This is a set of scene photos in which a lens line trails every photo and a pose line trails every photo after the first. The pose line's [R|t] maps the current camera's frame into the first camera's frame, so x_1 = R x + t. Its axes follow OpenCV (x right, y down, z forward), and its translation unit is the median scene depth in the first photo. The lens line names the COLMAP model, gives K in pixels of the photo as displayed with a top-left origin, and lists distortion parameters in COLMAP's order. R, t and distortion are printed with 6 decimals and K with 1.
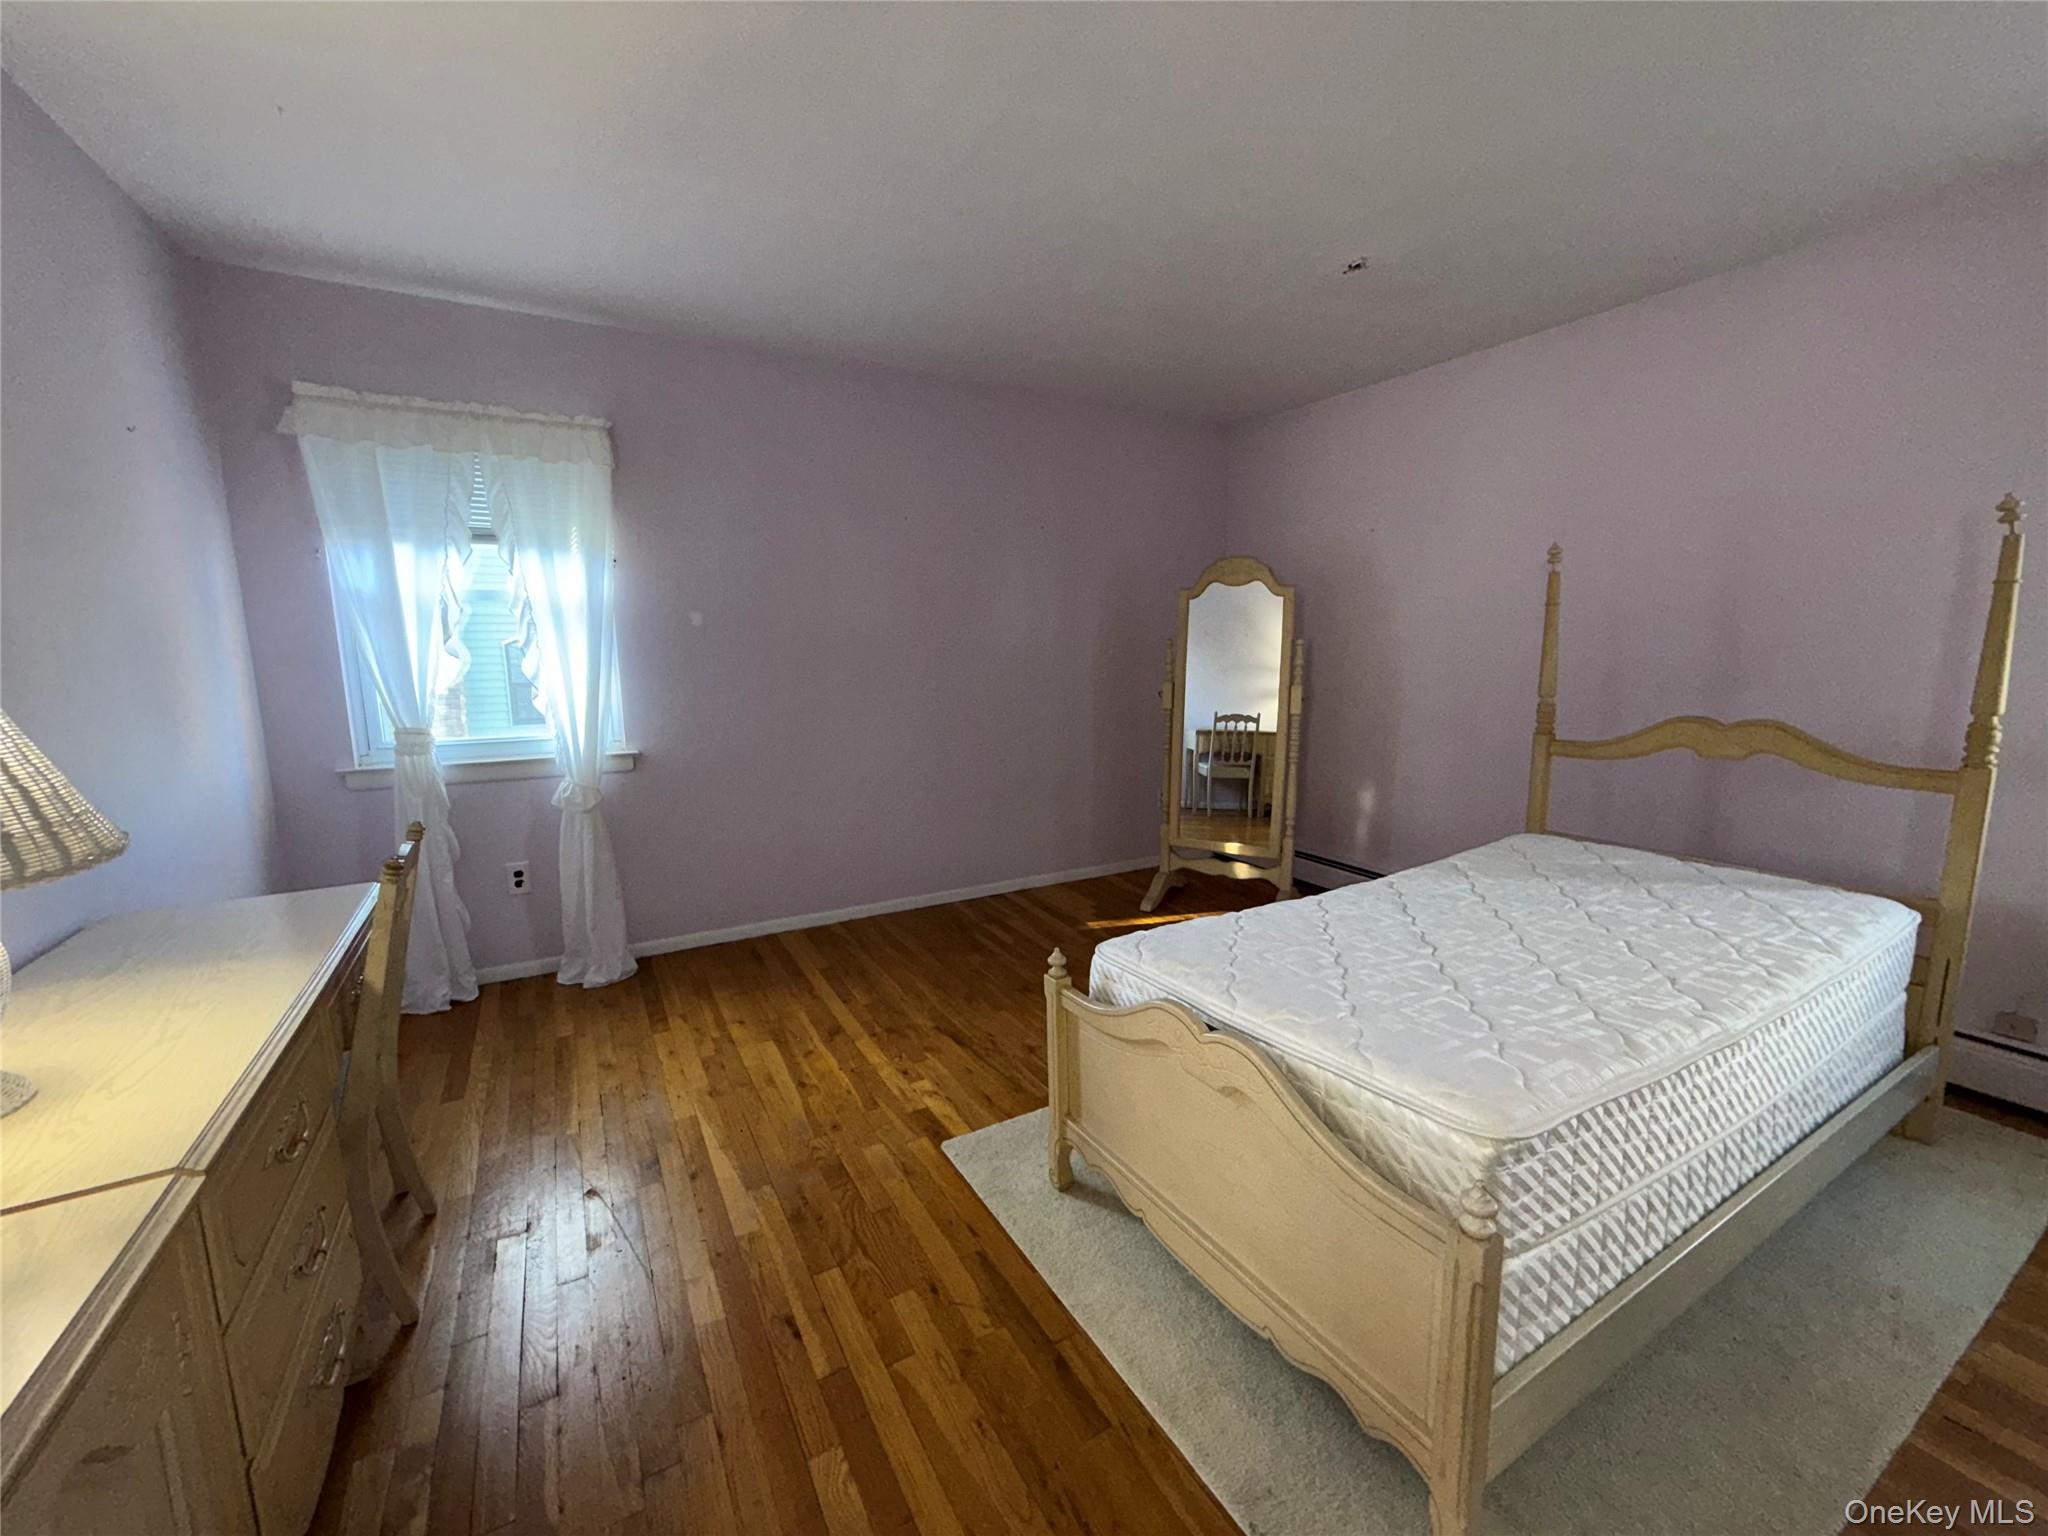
lens RADIAL K [[812.8, 0, 1023.2], [0, 812.8, 774.6], [0, 0, 1]] dist [0.002046, -0.000401]
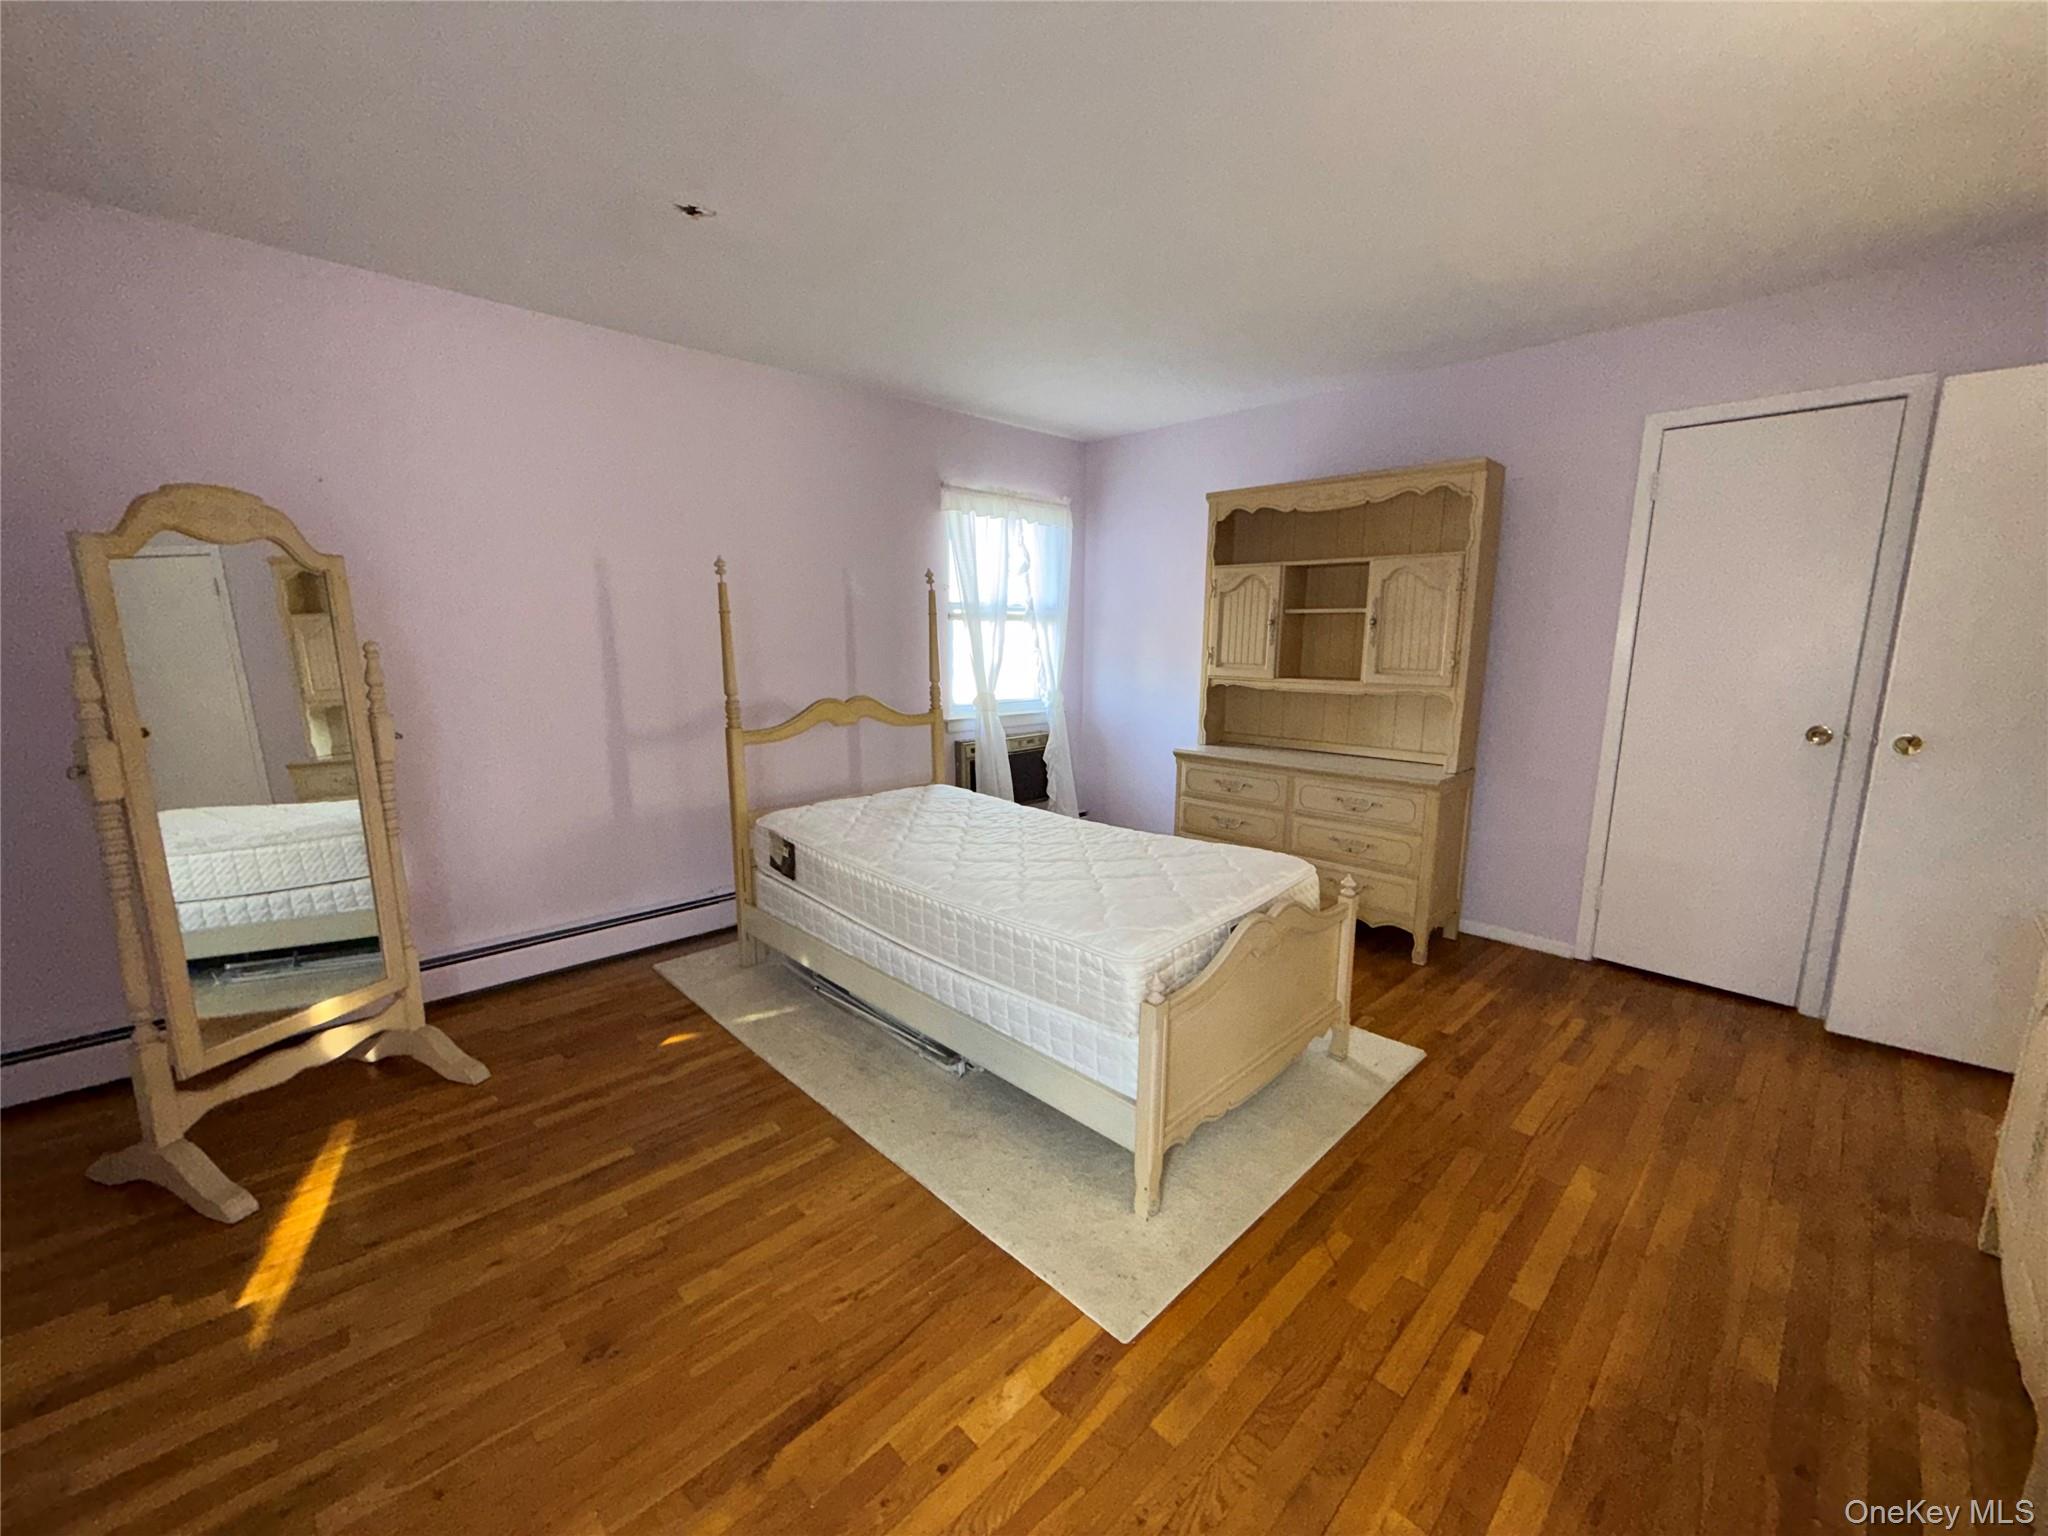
lens RADIAL K [[812.8, 0, 1013.4], [0, 812.8, 781.0], [0, 0, 1]] dist [0.002046, -0.000401]
pose [[-0.240581, -0.170384, 0.955558, -0.777564], [0.155520, 0.964987, 0.211221, -0.229911], [-0.958089, 0.199424, -0.205659, 1.288192]]
